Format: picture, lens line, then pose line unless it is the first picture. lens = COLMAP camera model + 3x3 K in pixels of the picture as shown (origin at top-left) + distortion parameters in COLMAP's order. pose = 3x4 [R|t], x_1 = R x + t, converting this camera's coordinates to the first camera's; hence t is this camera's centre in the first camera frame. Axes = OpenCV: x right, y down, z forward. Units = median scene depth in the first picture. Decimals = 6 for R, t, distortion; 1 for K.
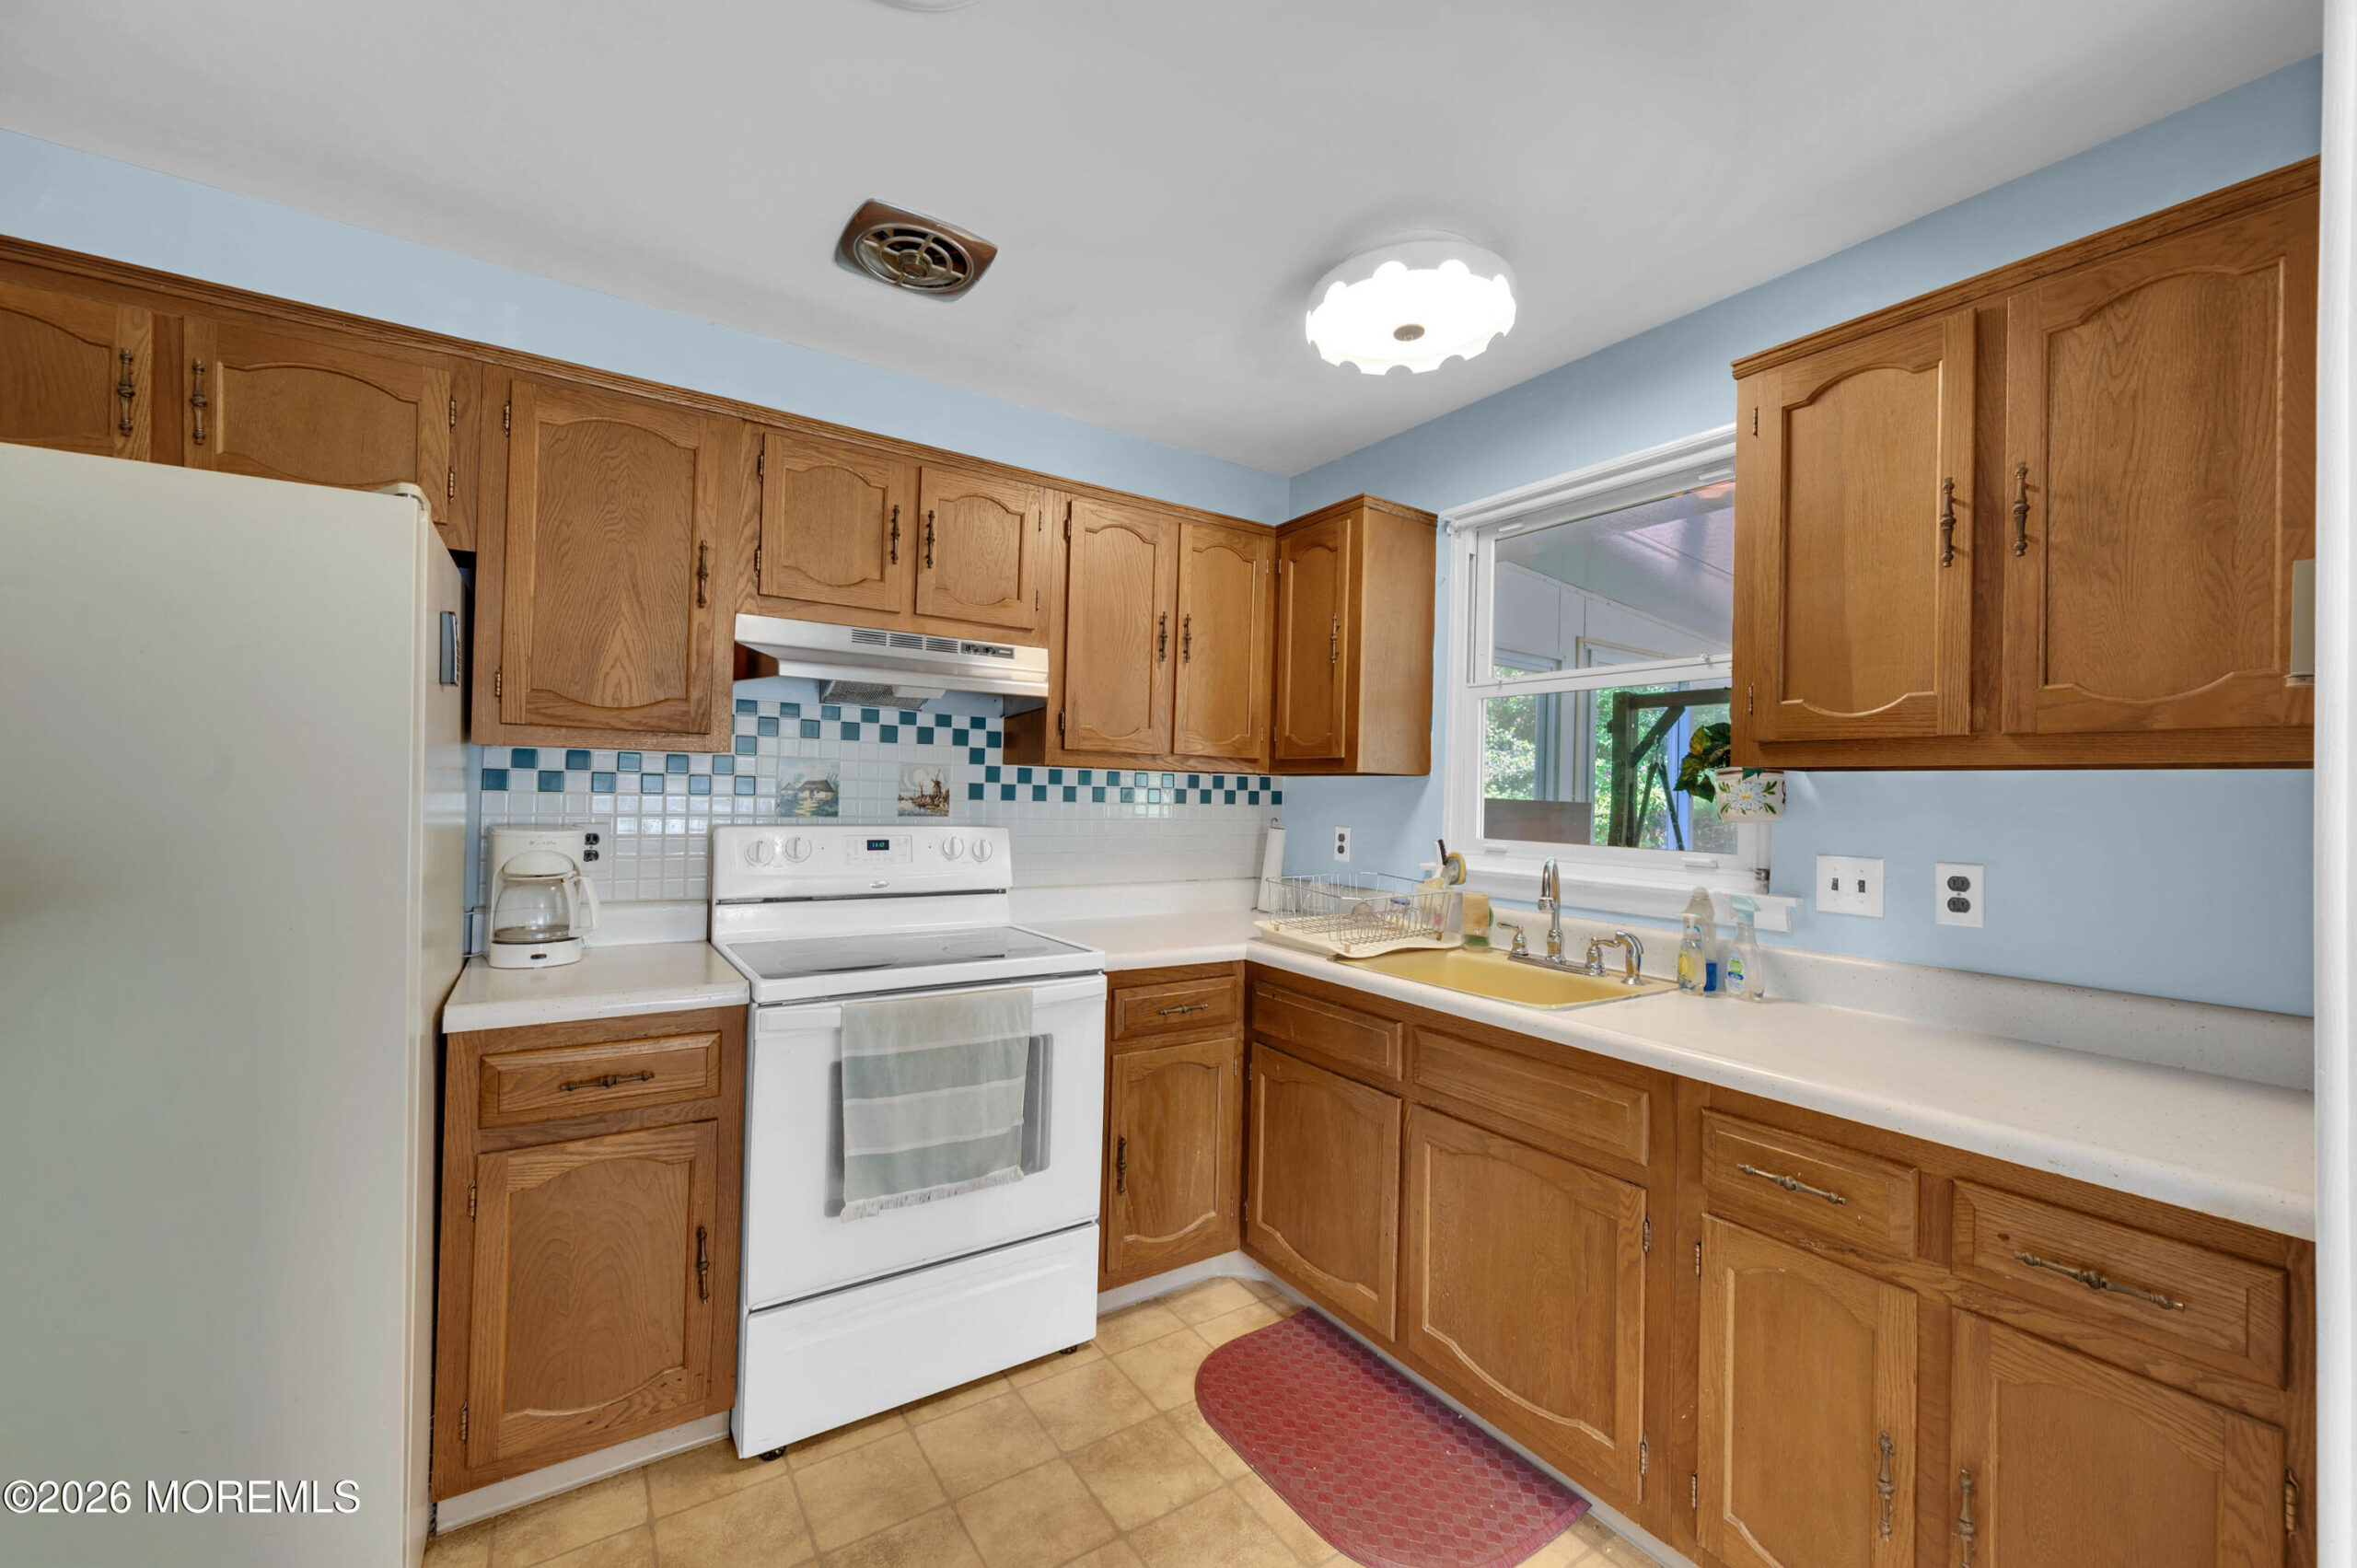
lens RADIAL K [[924.9, 0, 1178.5], [0, 924.9, 784.0], [0, 0, 1]] dist [-0.000740, -0.000116]
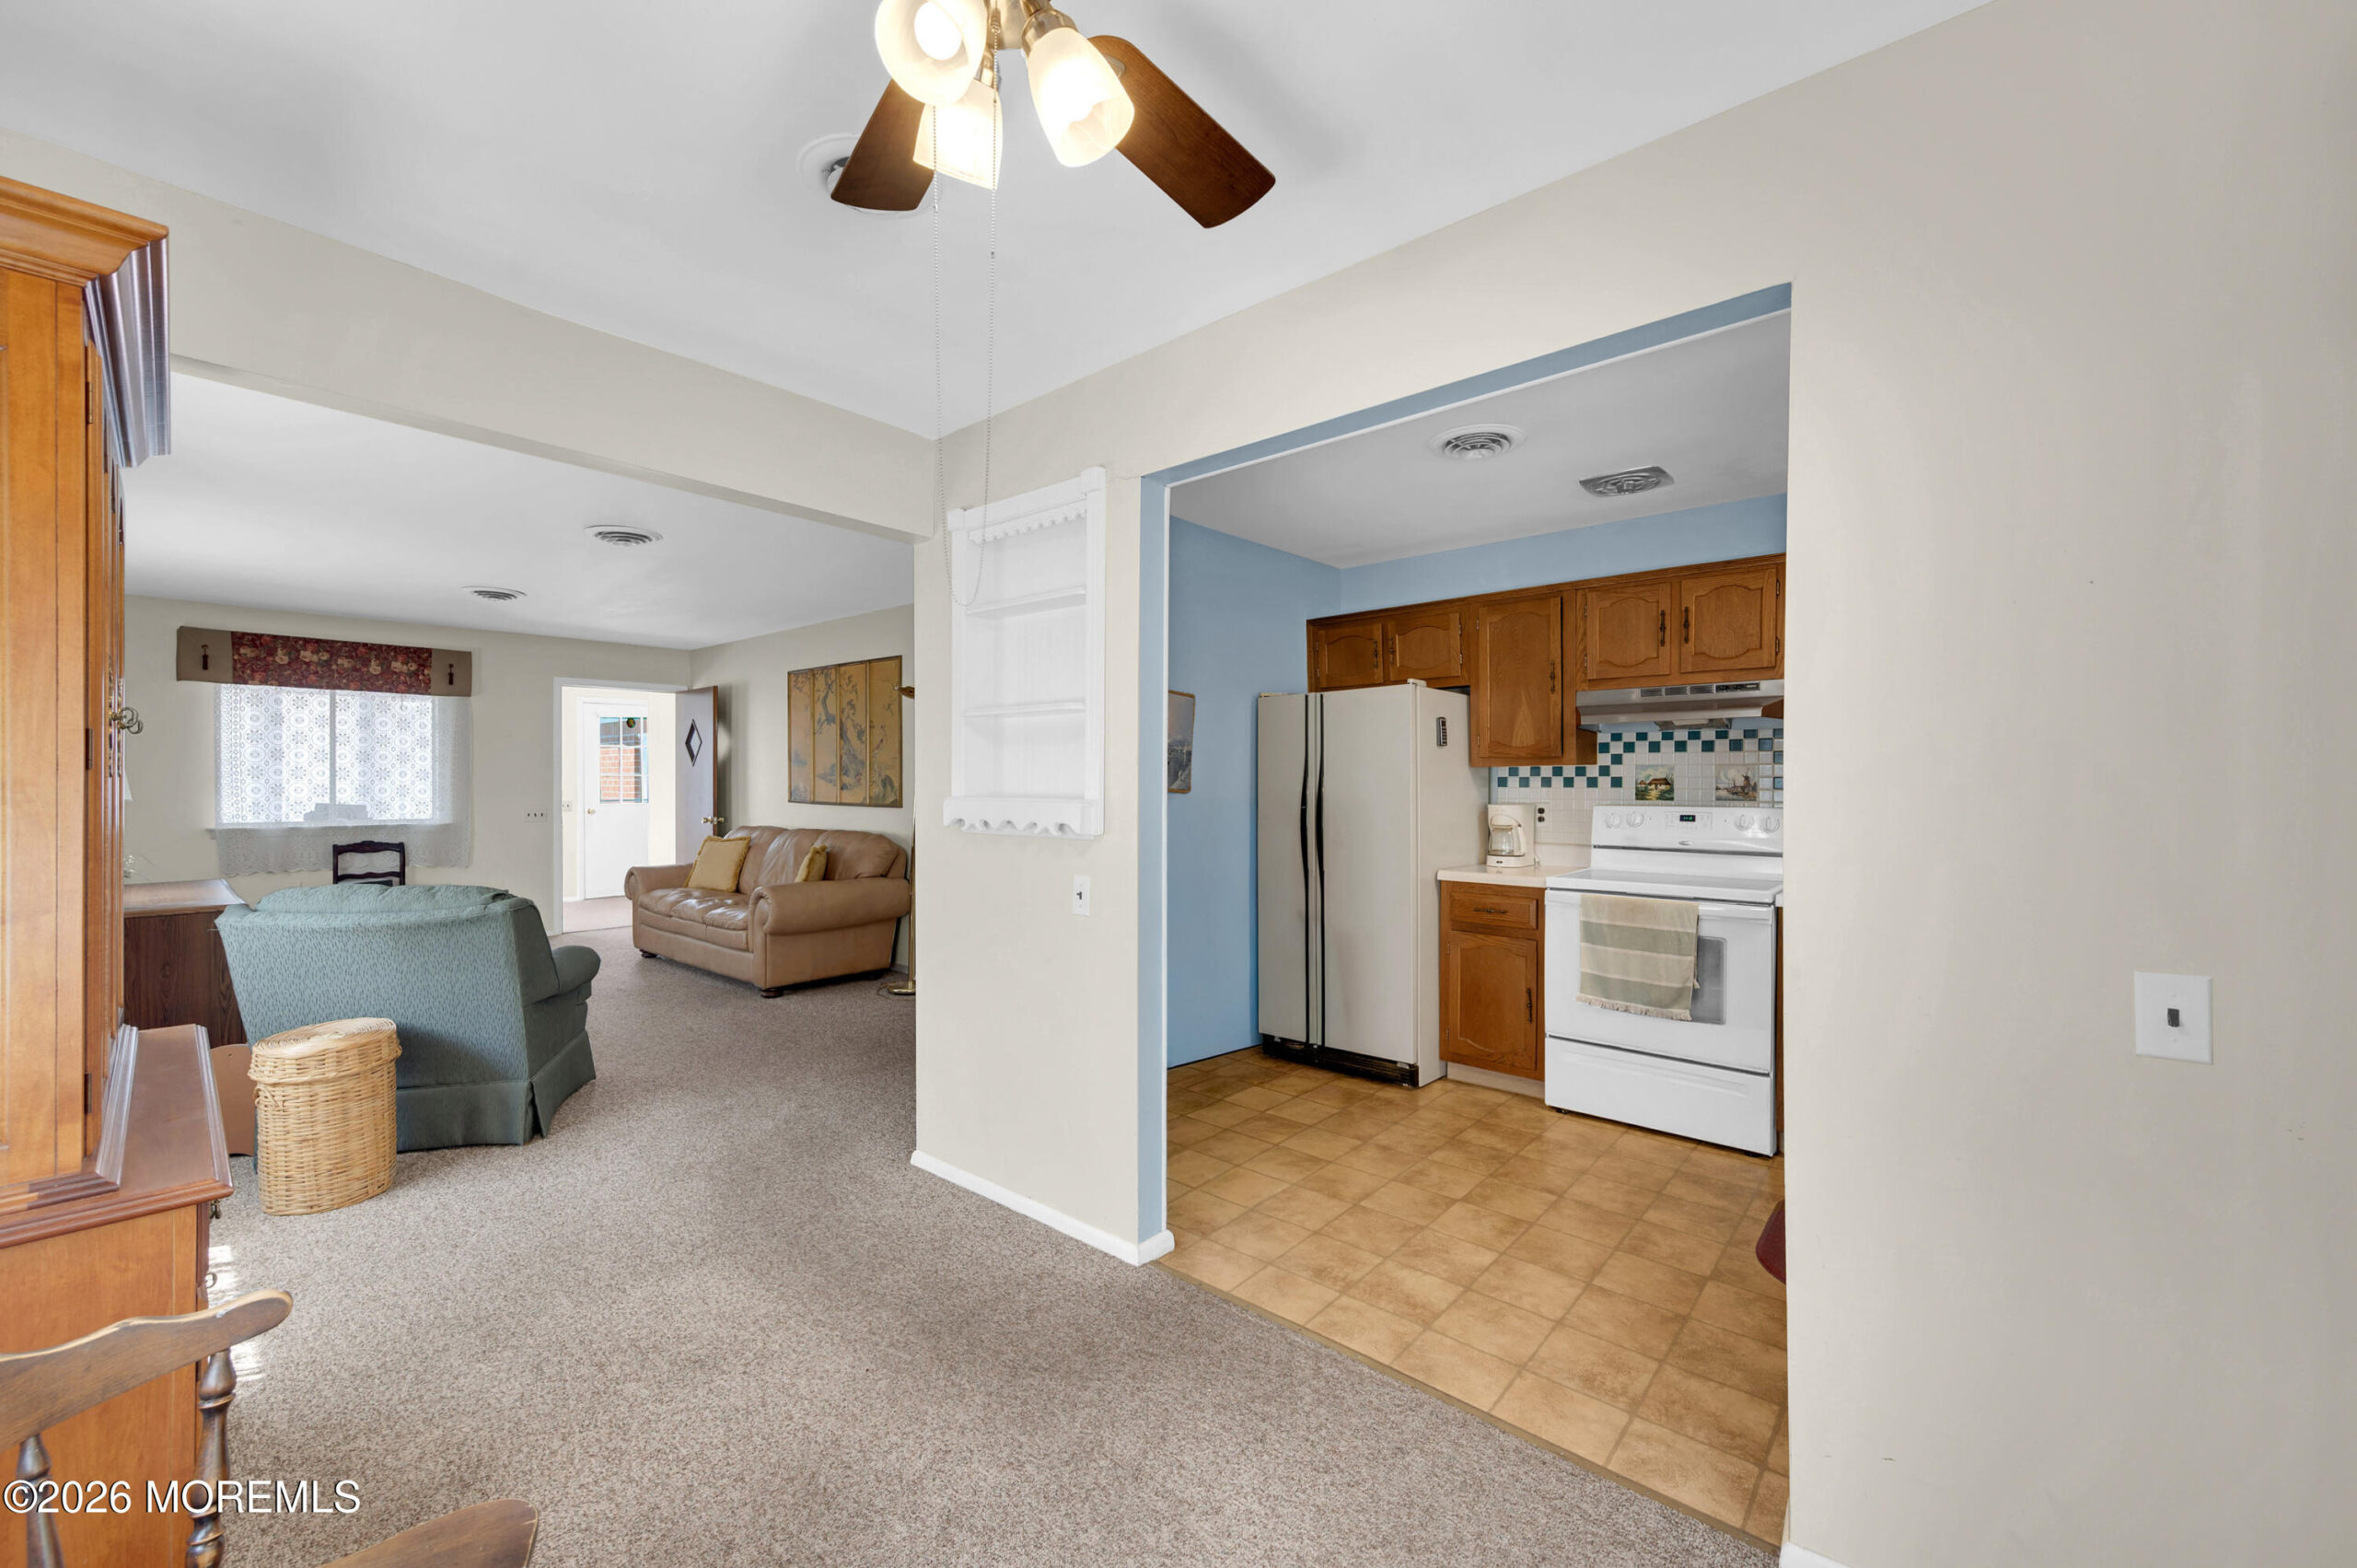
lens RADIAL K [[924.9, 0, 1178.5], [0, 924.9, 784.0], [0, 0, 1]] dist [-0.000740, -0.000116]
pose [[0.259553, -0.018963, -0.965543, 1.122295], [0.018442, 0.999722, -0.014677, 0.016958], [0.965553, -0.013997, 0.259831, -0.280667]]
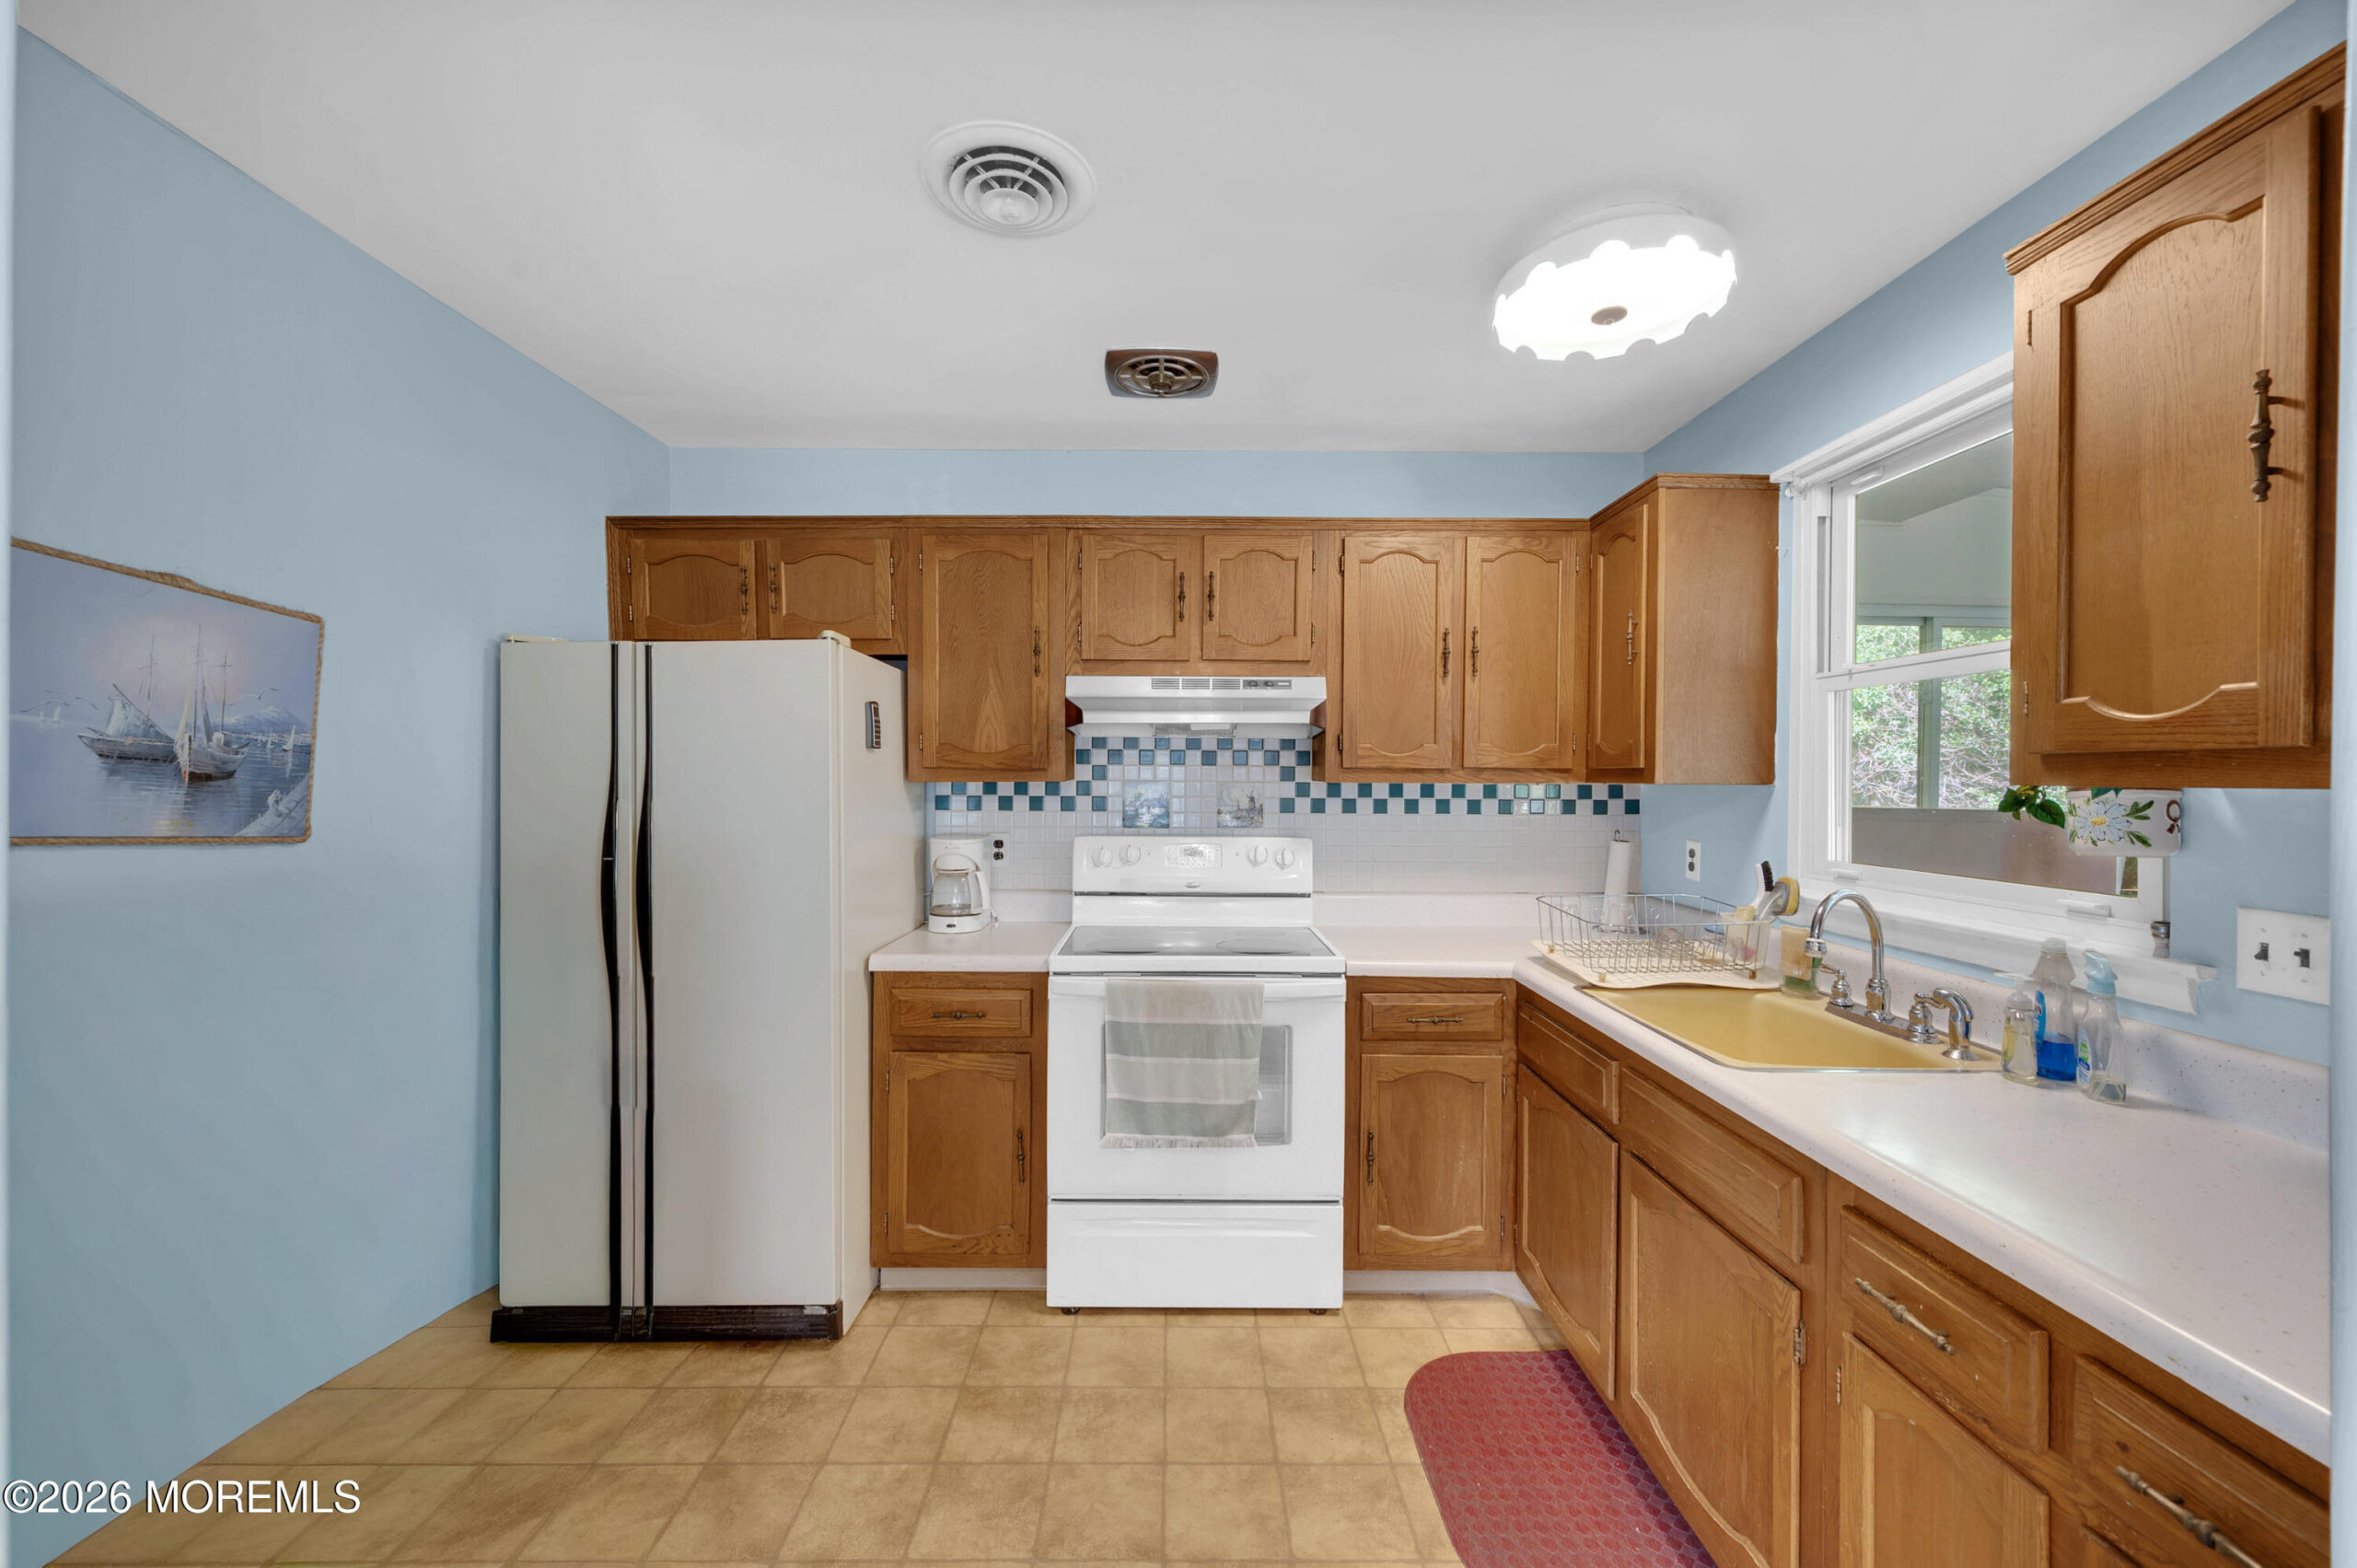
lens RADIAL K [[924.9, 0, 1178.5], [0, 924.9, 784.0], [0, 0, 1]] dist [-0.000740, -0.000116]
pose [[0.832922, -0.015483, -0.553174, 0.376600], [0.020513, 0.999785, 0.002902, -0.030714], [0.553010, -0.013765, 0.833061, -0.012348]]
